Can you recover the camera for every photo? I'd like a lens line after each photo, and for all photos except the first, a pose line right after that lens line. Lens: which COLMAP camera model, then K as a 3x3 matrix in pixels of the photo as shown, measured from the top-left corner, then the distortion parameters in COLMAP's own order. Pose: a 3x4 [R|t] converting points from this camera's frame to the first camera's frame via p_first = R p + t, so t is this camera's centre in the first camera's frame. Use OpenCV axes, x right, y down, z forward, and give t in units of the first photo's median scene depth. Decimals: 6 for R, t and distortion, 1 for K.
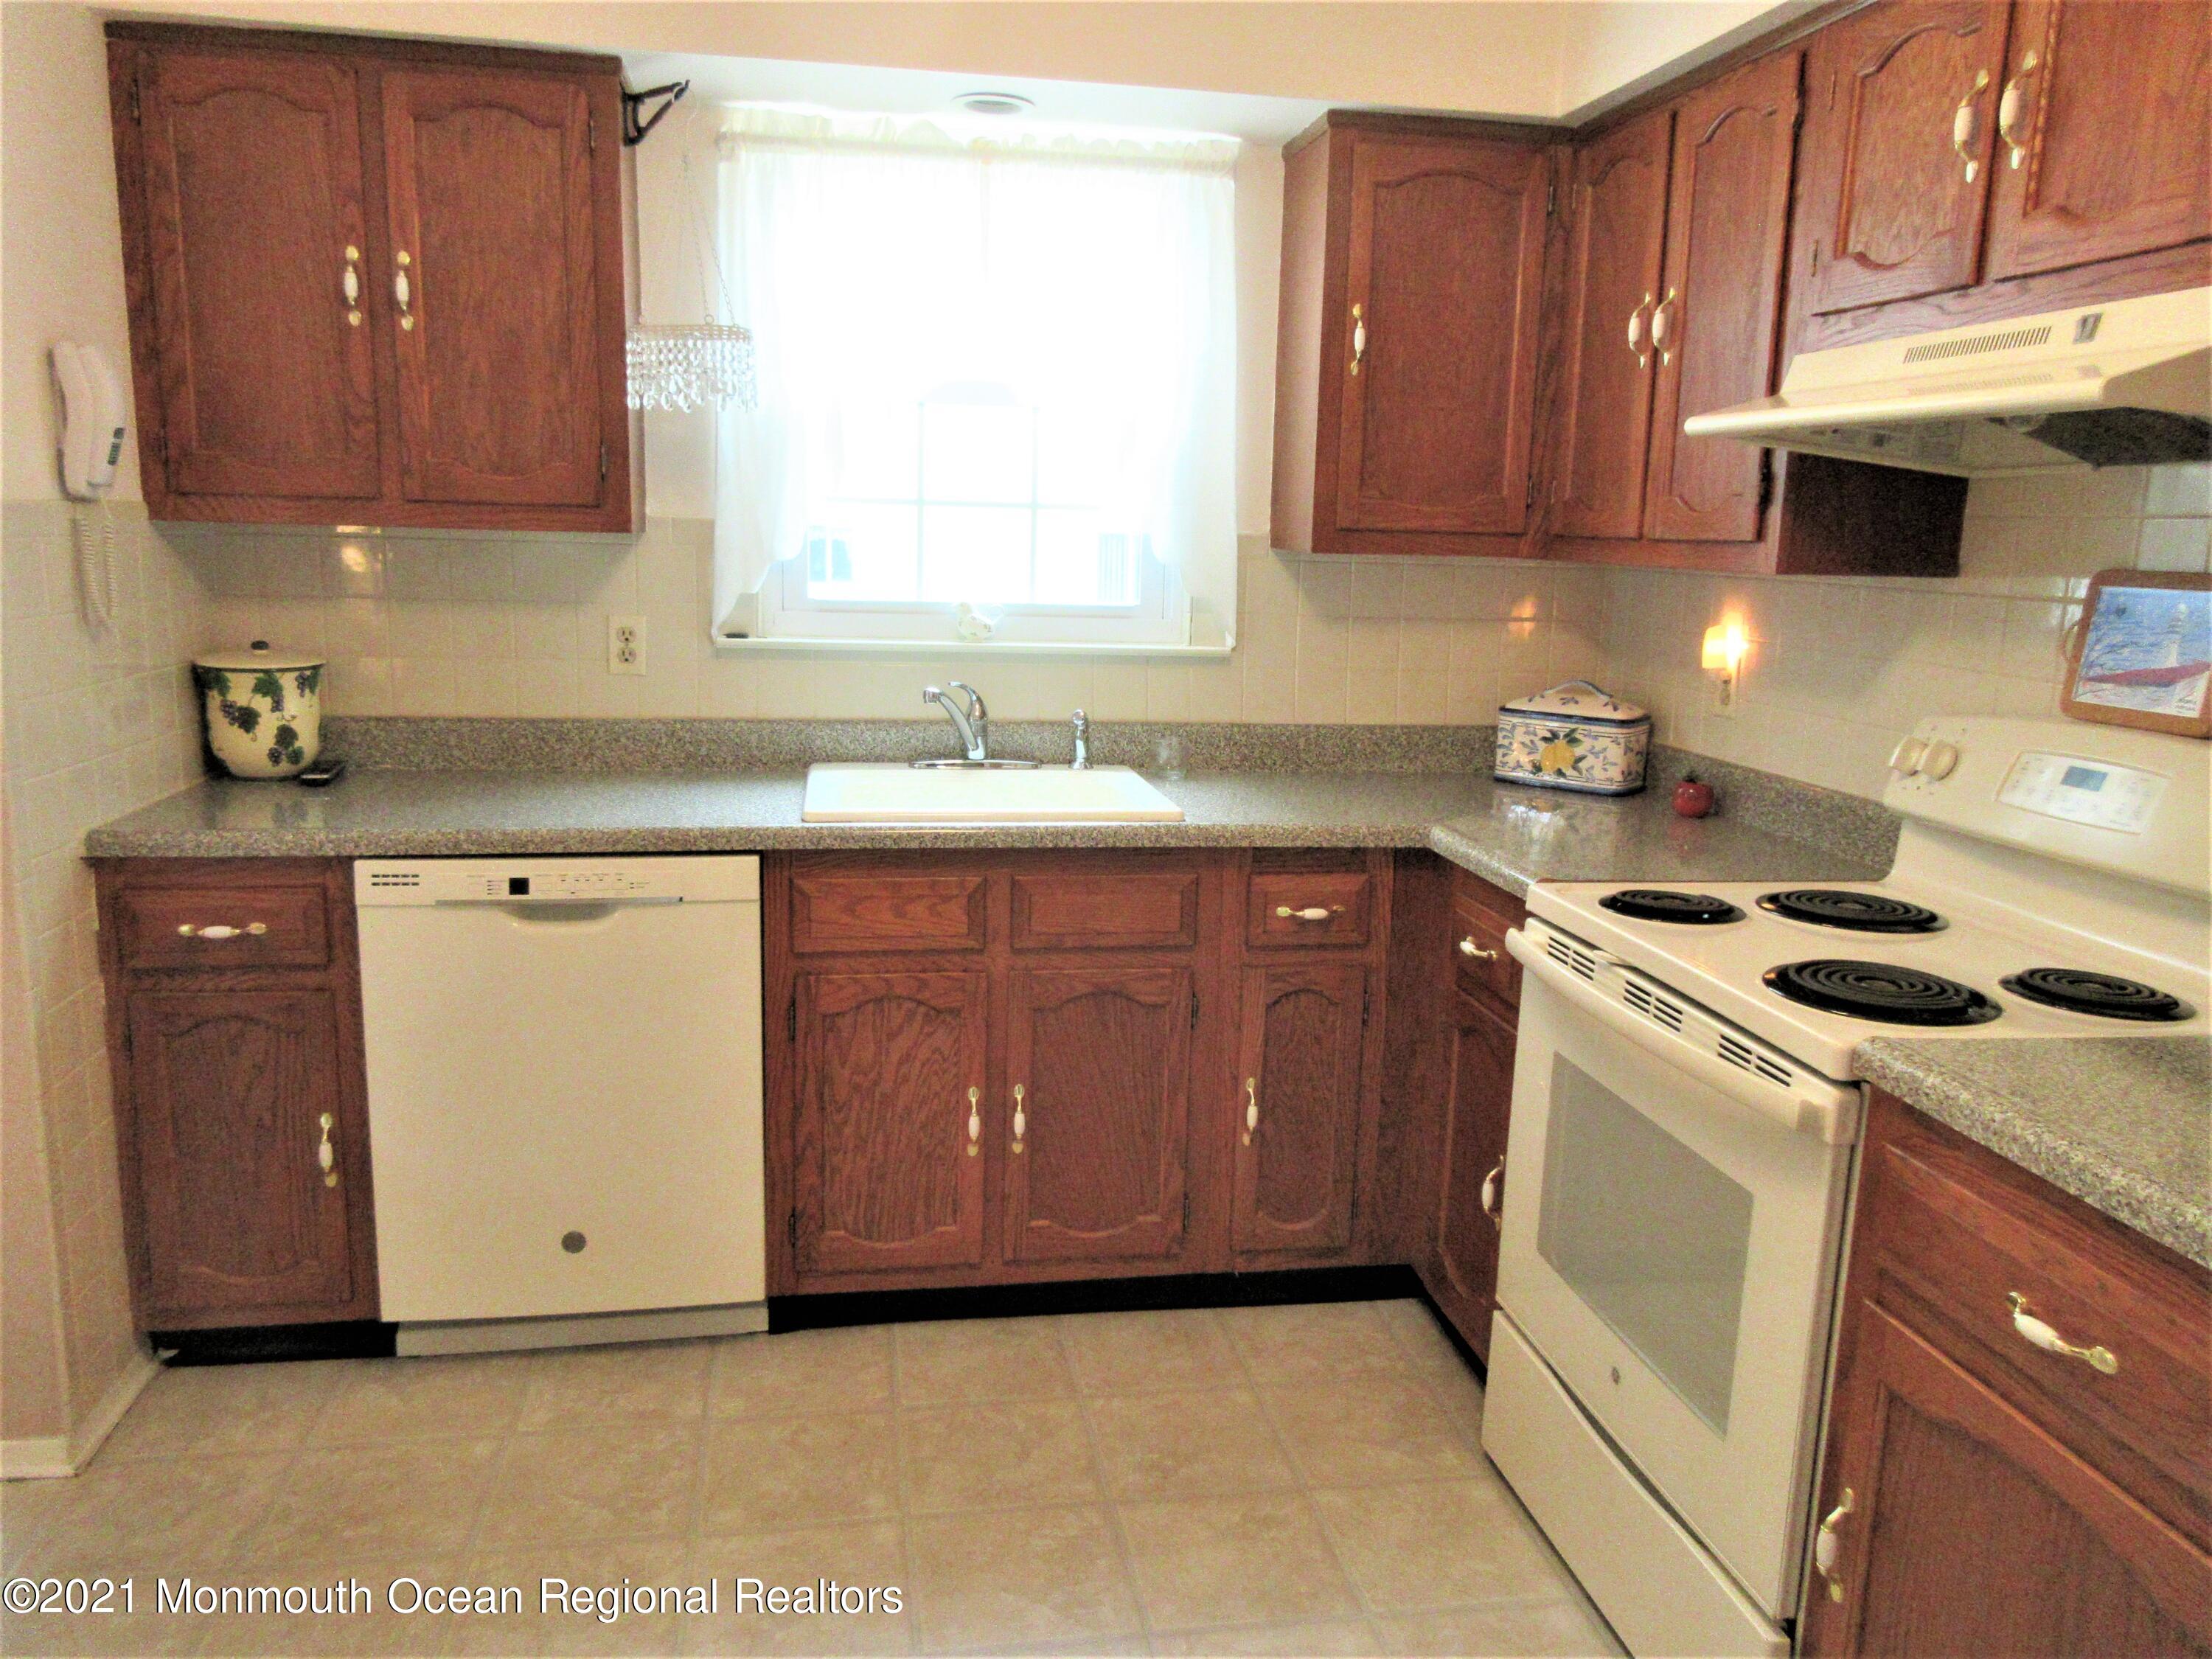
lens RADIAL K [[1648.0, 0, 1088.7], [0, 1648.0, 831.4], [0, 0, 1]] dist [-0.039140, 0.062281]
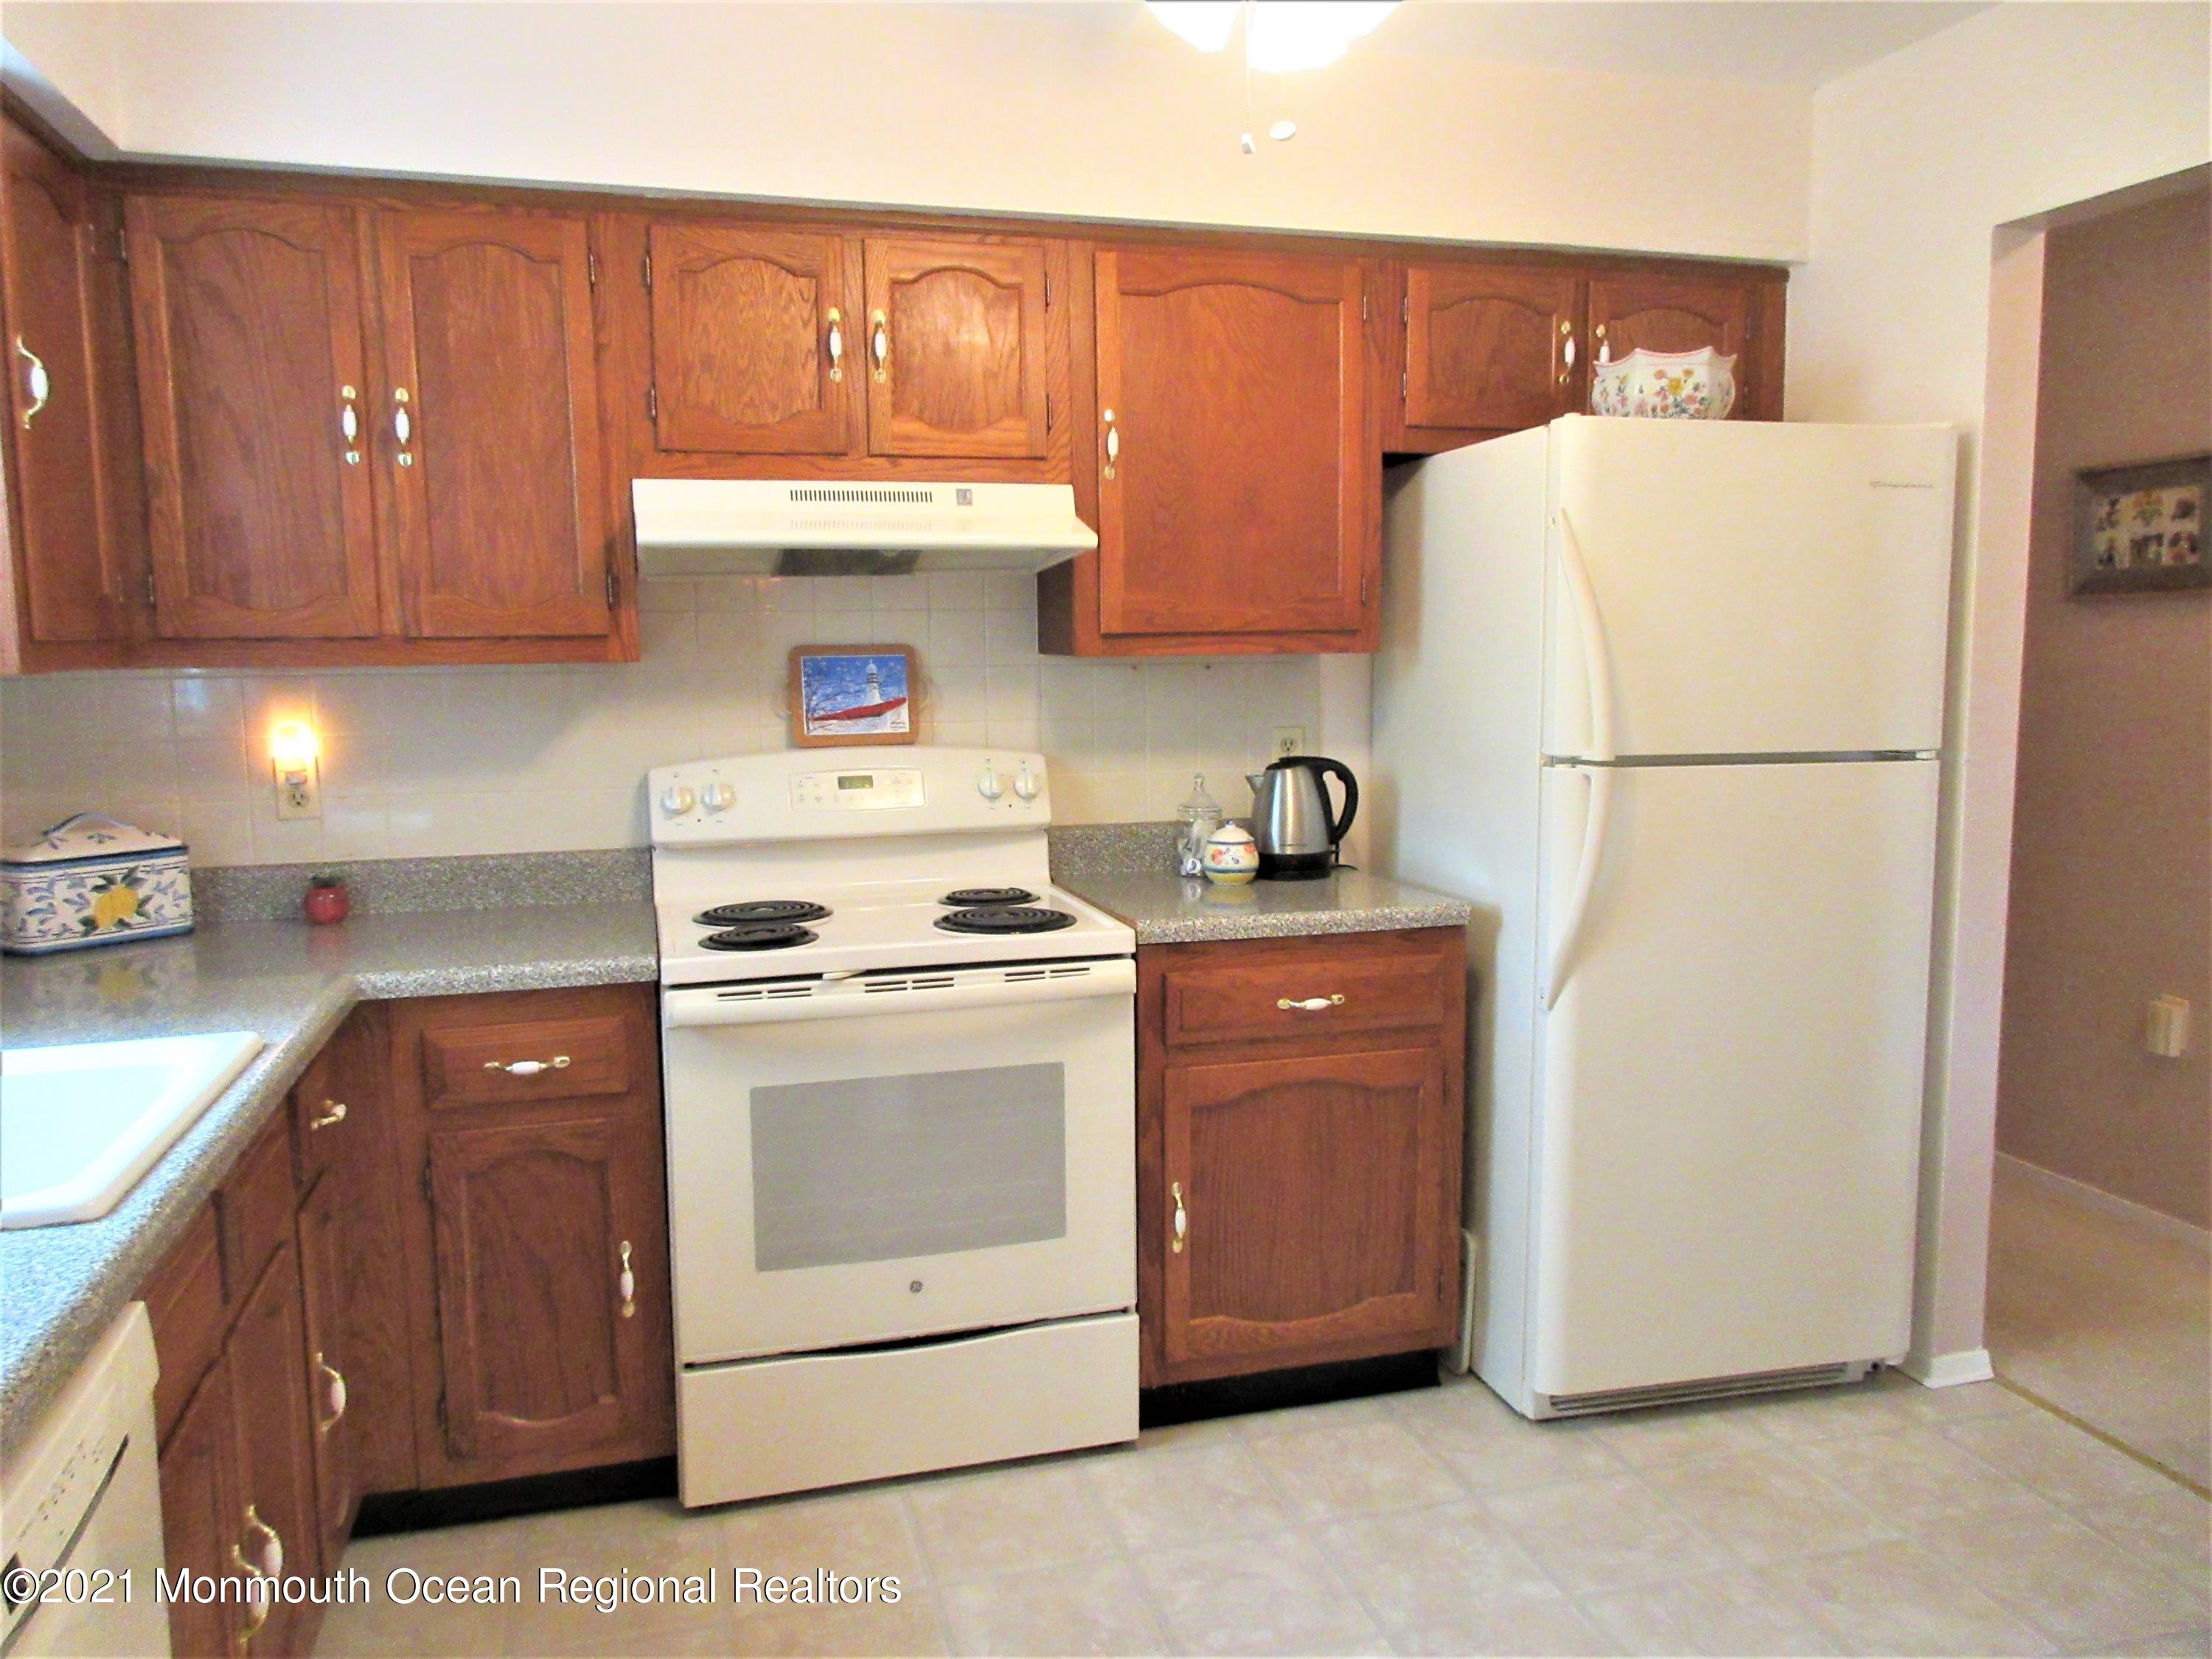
lens RADIAL K [[1648.0, 0, 1088.7], [0, 1648.0, 831.4], [0, 0, 1]] dist [-0.039140, 0.062281]
pose [[-0.114785, -0.141320, 0.983287, -0.883990], [0.190983, 0.968225, 0.161450, -0.185787], [-0.974859, 0.206323, -0.084148, 0.896497]]
